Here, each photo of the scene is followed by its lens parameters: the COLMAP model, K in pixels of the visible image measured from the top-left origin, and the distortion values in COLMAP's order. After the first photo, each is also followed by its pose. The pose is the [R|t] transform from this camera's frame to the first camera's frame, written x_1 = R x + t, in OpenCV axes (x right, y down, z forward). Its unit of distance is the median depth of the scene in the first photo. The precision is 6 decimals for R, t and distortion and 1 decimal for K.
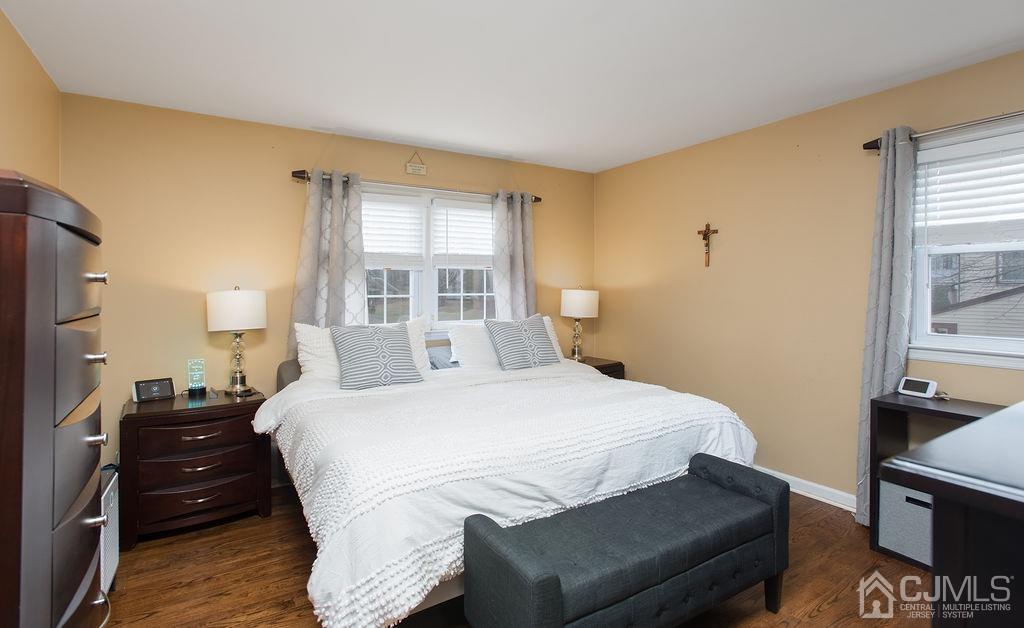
lens RADIAL K [[492.8, 0, 509.0], [0, 492.8, 281.1], [0, 0, 1]] dist [-0.033558, 0.000059]
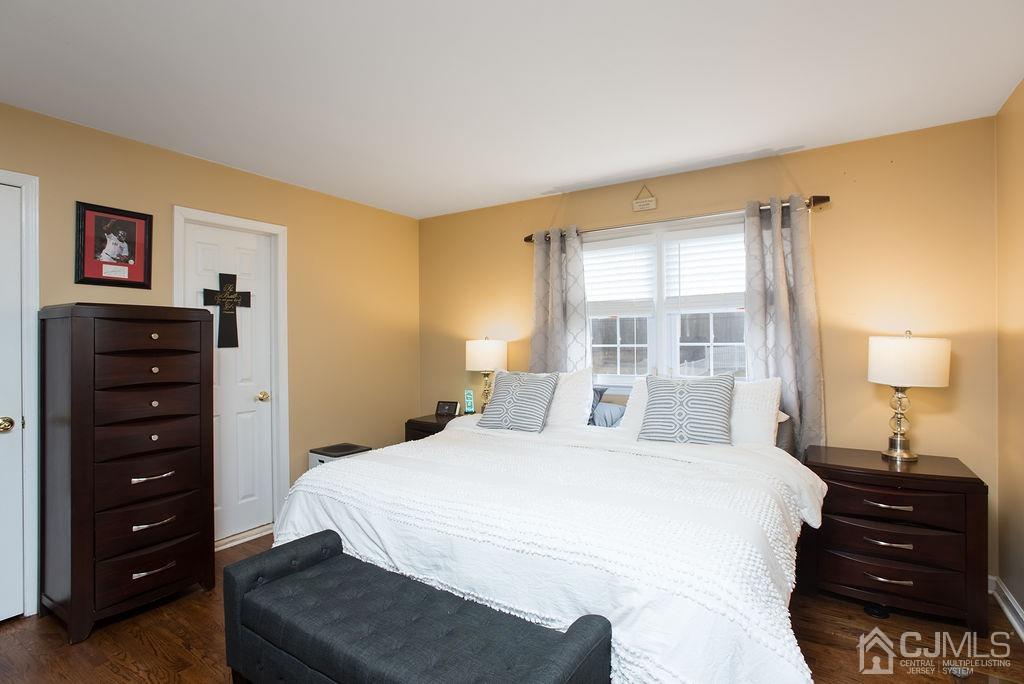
lens RADIAL K [[495.8, 0, 512.0], [0, 495.8, 342.0], [0, 0, 1]] dist [-0.049148, 0.023149]
pose [[0.435784, 0.001605, -0.900050, 0.518846], [0.019629, 0.999744, 0.011287, 0.007963], [0.899837, -0.022586, 0.435641, 0.388842]]
